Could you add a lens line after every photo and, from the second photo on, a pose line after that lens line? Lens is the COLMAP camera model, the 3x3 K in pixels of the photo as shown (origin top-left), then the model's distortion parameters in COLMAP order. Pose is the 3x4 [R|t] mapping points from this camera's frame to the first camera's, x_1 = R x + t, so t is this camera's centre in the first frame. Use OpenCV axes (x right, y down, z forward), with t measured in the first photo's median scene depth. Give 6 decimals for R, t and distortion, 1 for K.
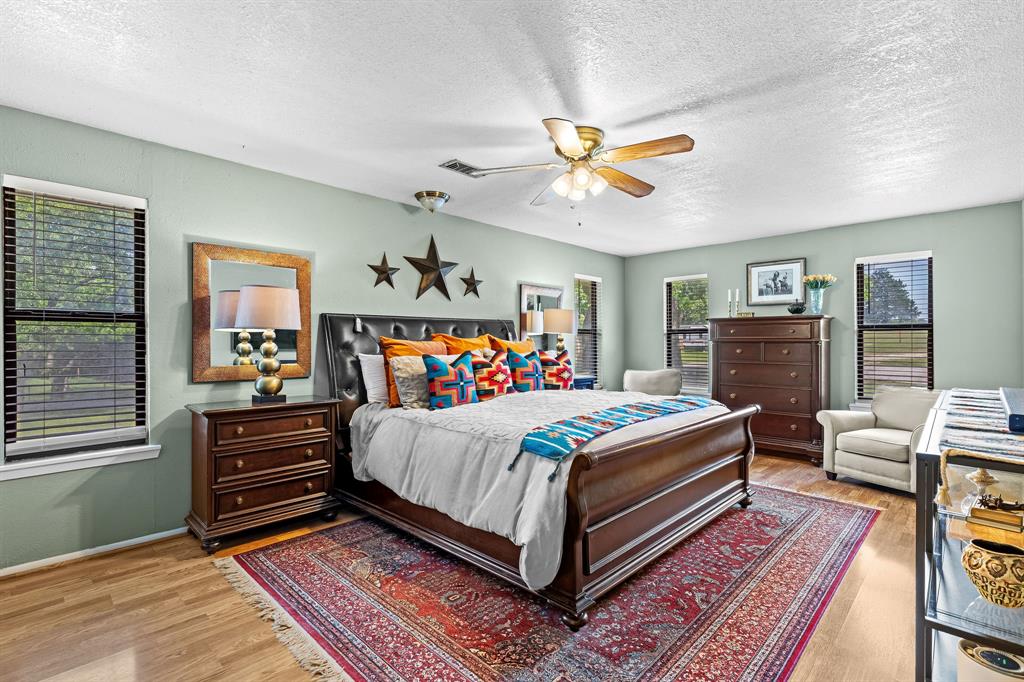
lens RADIAL K [[471.8, 0, 514.9], [0, 471.8, 341.7], [0, 0, 1]] dist [0.001059, 0.000480]
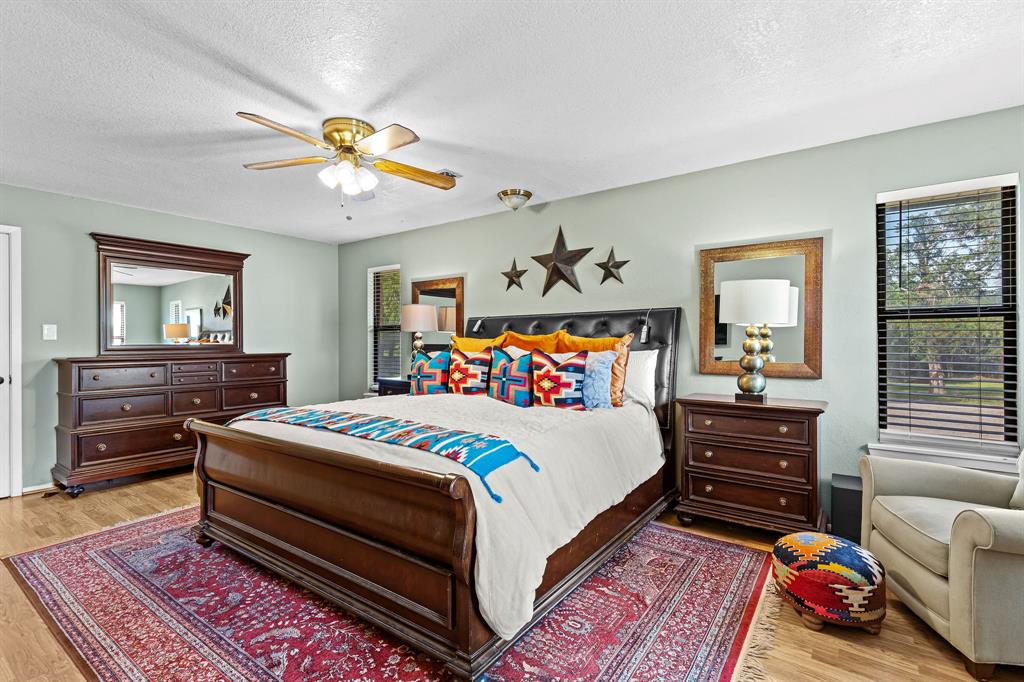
lens RADIAL K [[471.8, 0, 515.2], [0, 471.8, 343.7], [0, 0, 1]] dist [0.001059, 0.000480]
pose [[0.151590, 0.004689, -0.988432, 0.800891], [0.005501, 0.999969, 0.005588, 0.003765], [0.988428, -0.006284, 0.151560, 0.826052]]
